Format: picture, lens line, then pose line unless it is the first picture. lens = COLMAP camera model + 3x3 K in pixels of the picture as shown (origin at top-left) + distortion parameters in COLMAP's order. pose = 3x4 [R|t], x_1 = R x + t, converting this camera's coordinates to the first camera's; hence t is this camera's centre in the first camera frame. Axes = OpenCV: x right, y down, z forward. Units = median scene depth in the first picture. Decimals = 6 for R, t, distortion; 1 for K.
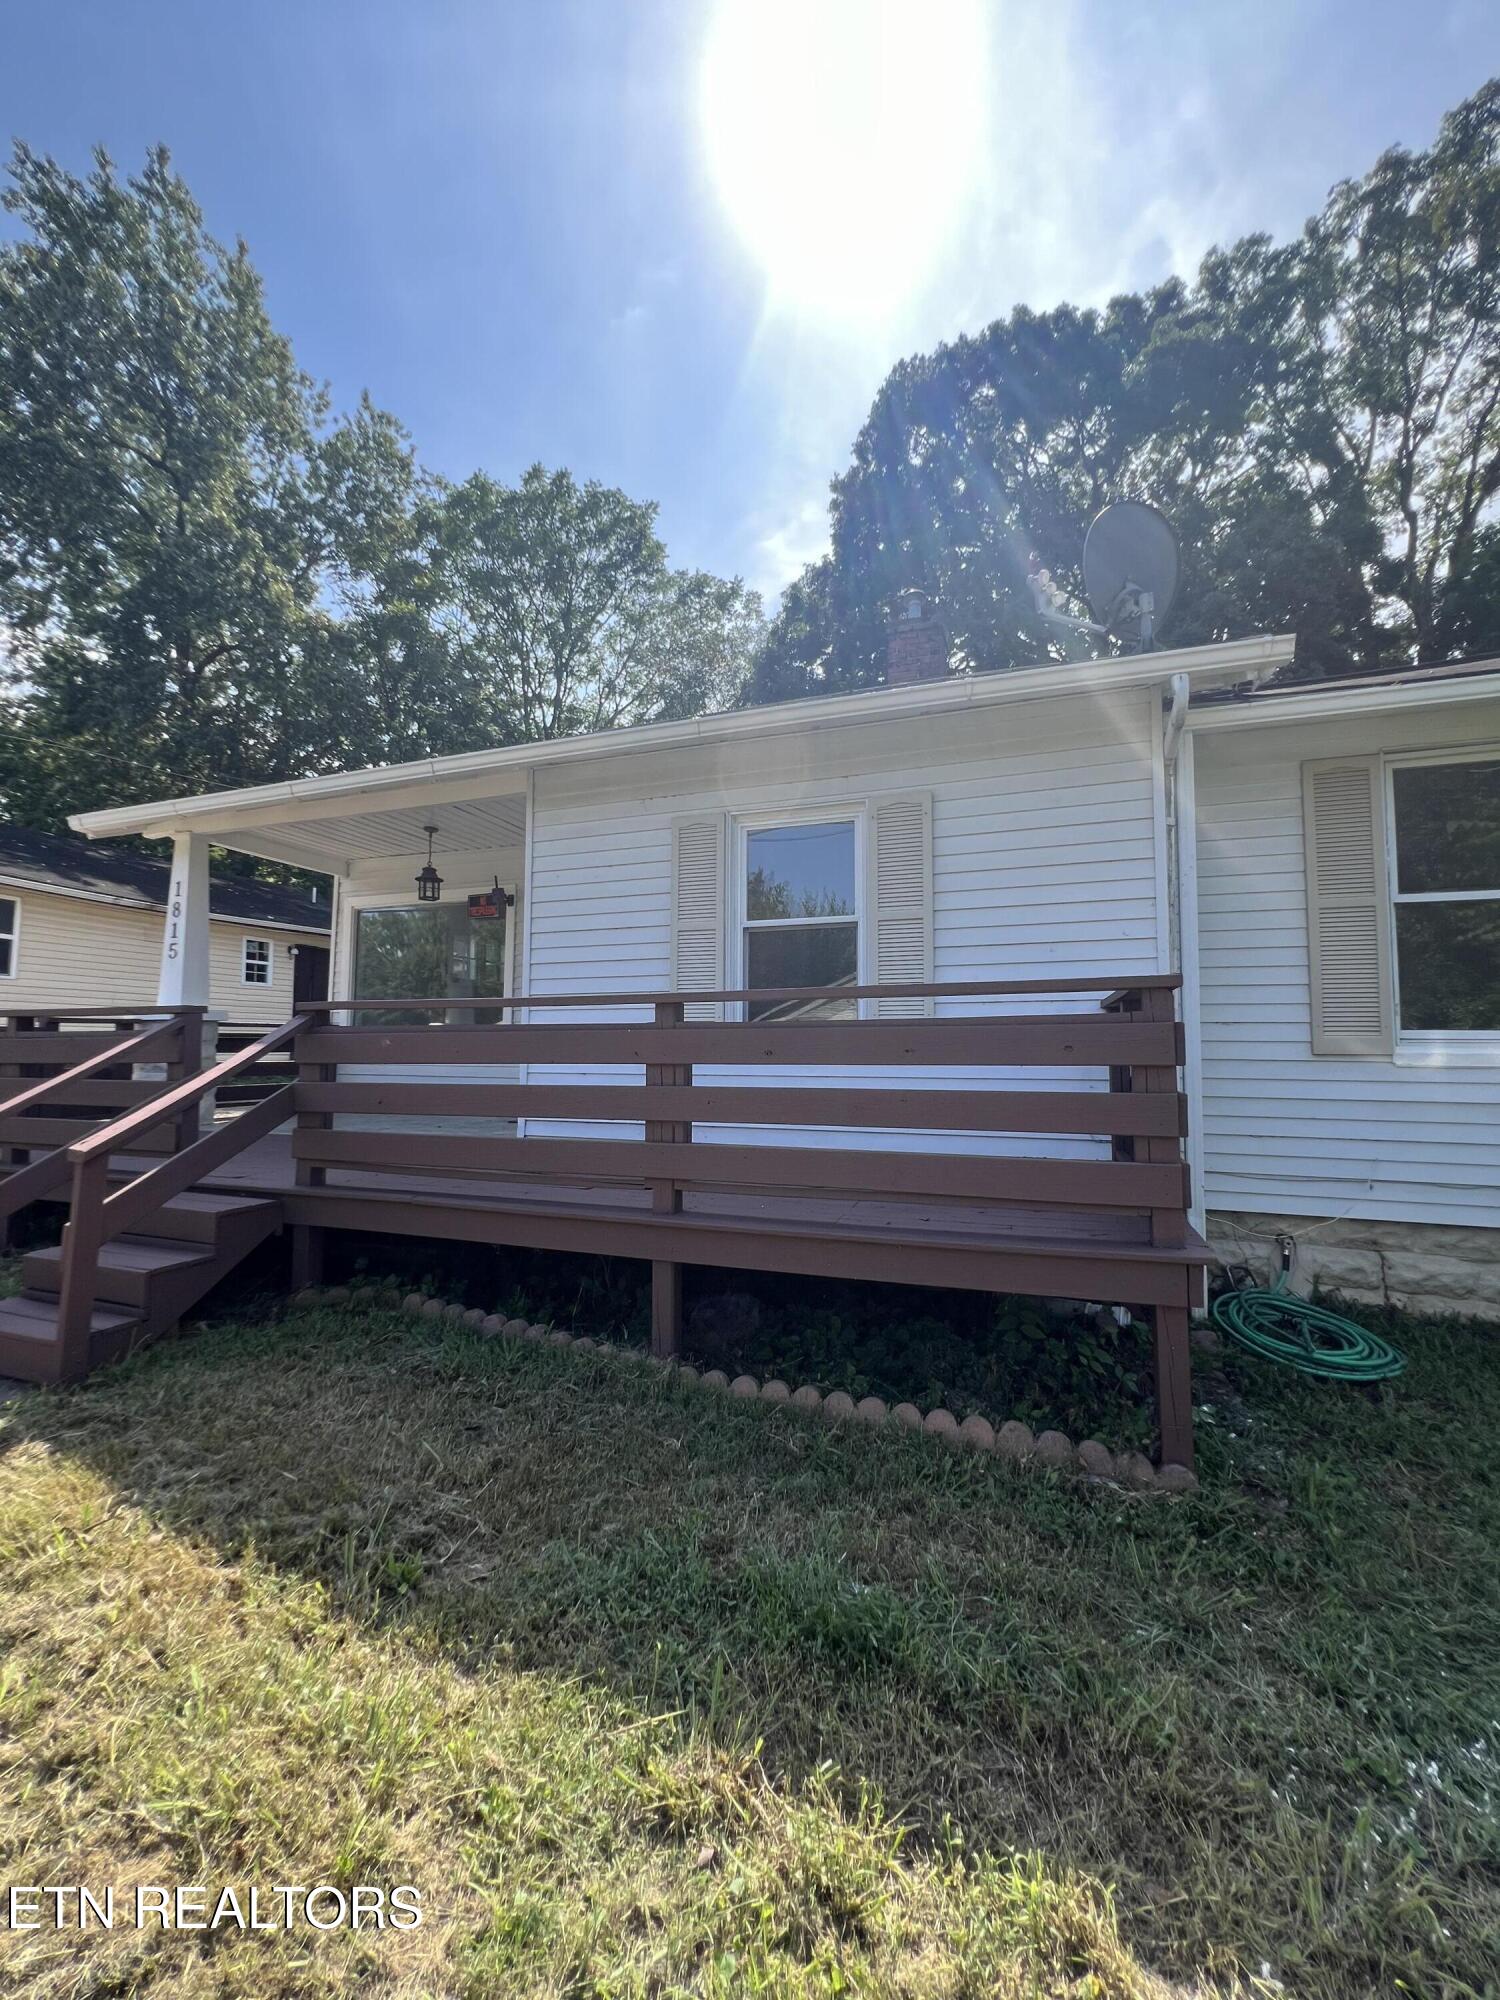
lens RADIAL K [[801.3, 0, 738.8], [0, 801.3, 988.2], [0, 0, 1]] dist [-0.000539, -0.000077]
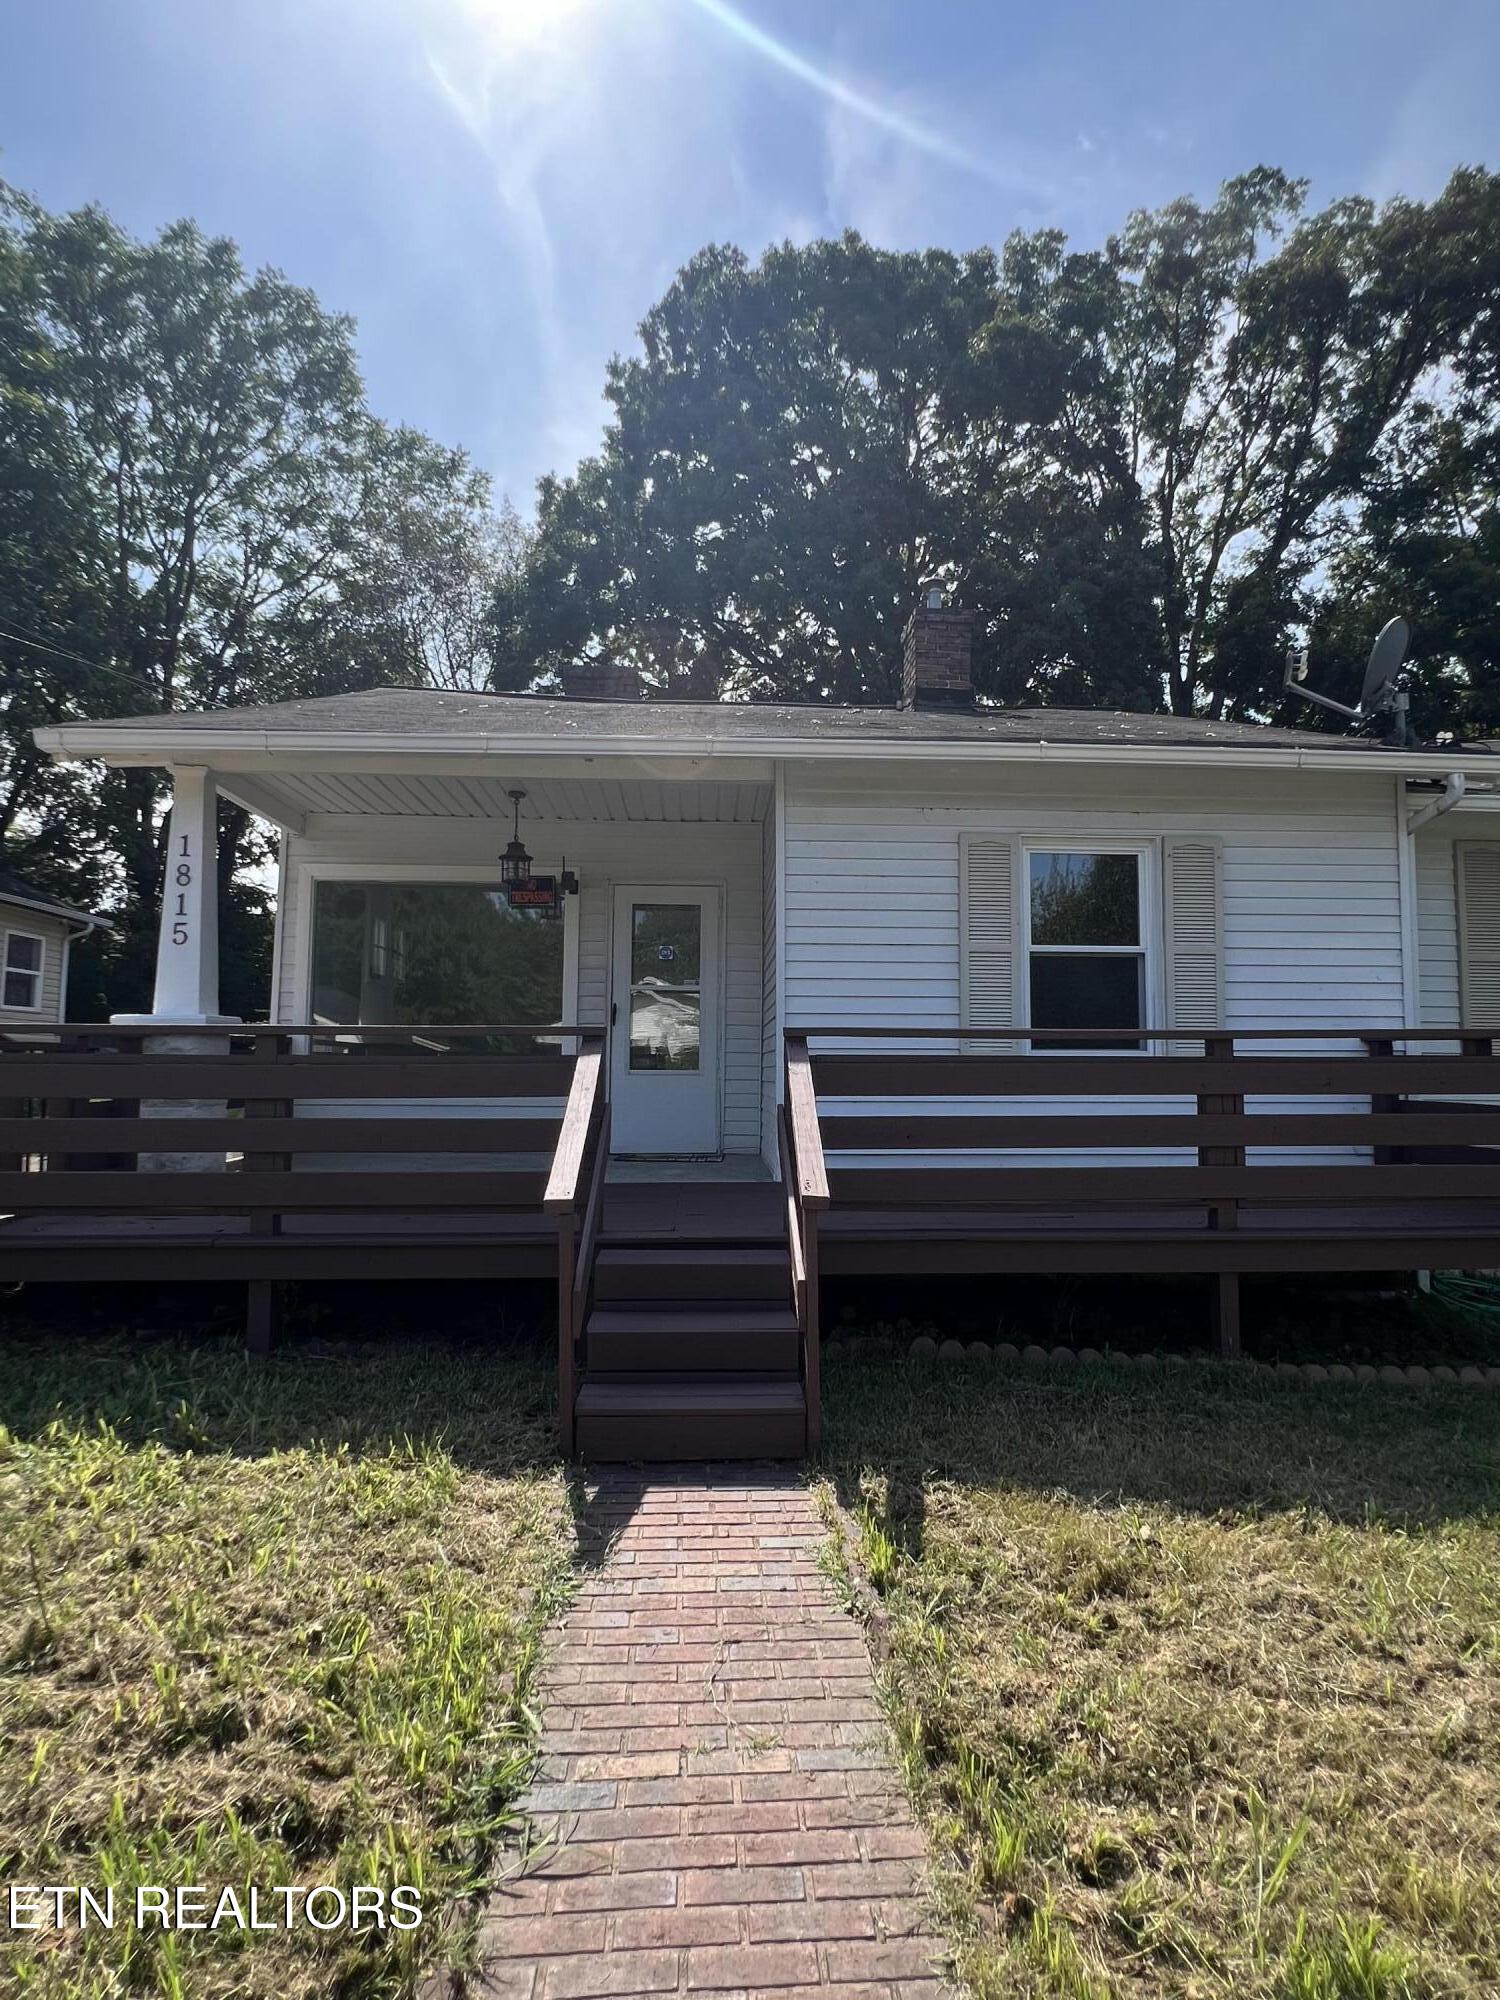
lens RADIAL K [[1010.3, 0, 752.1], [0, 1010.3, 996.5], [0, 0, 1]] dist [-0.003179, 0.000957]
pose [[0.923106, 0.028244, 0.383507, -0.764668], [-0.031702, 0.999494, 0.002698, -0.013589], [-0.383237, -0.014649, 0.923534, -0.013569]]
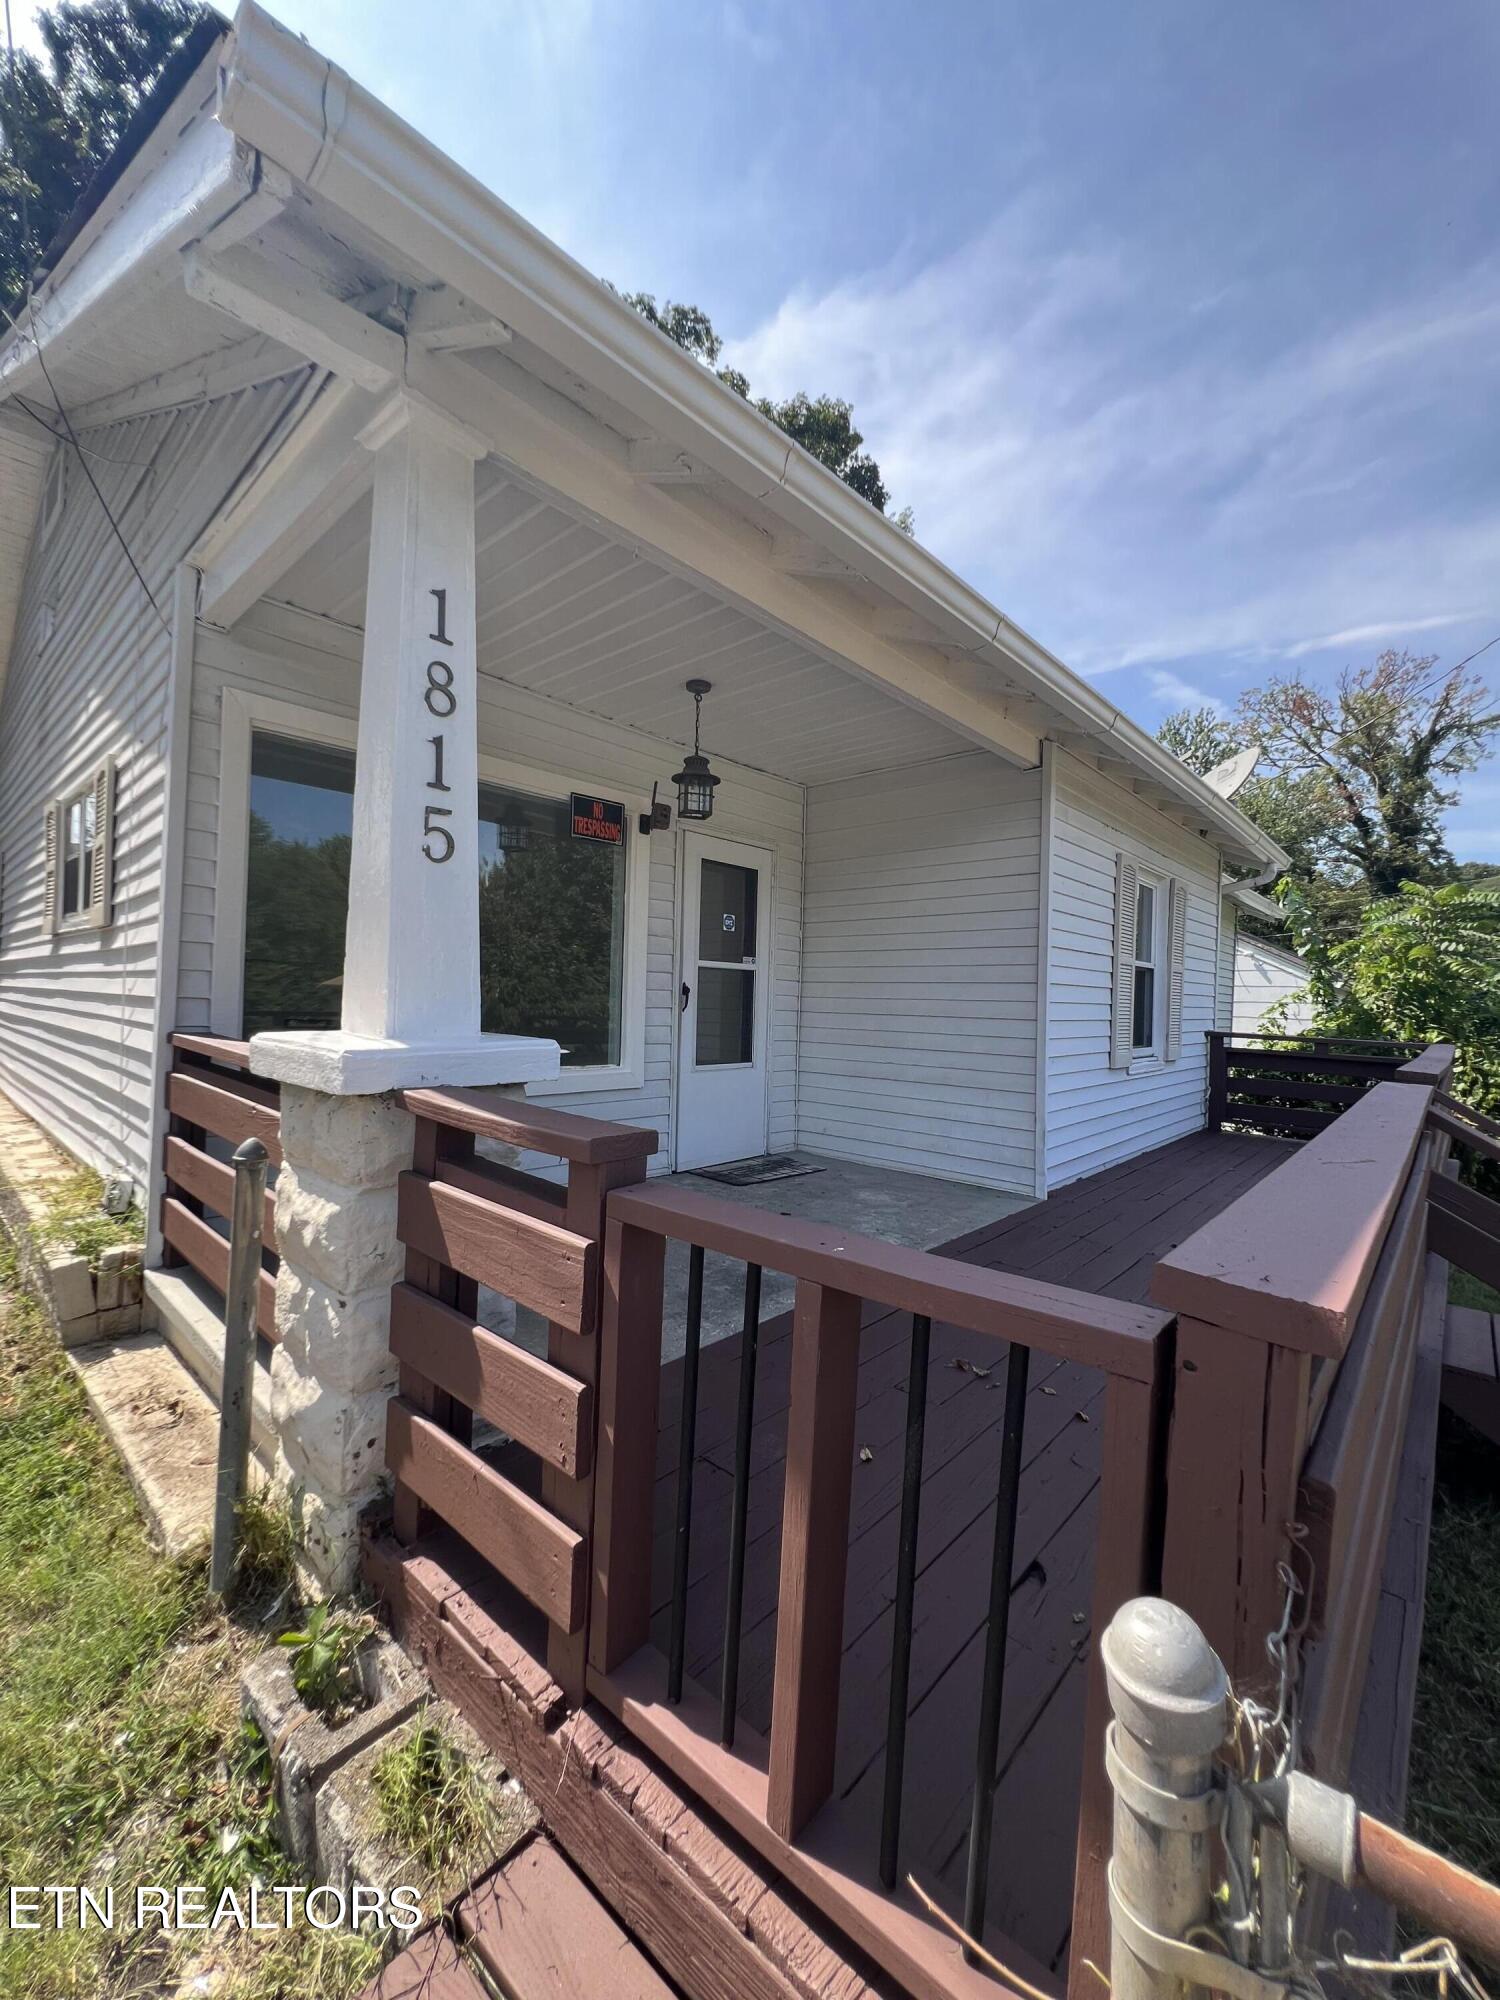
lens RADIAL K [[801.3, 0, 755.0], [0, 801.3, 996.7], [0, 0, 1]] dist [-0.000539, -0.000077]
pose [[0.388827, 0.013231, 0.921216, -1.213076], [-0.105653, 0.993941, 0.030318, -0.015122], [-0.915233, -0.109118, 0.387869, 1.031442]]
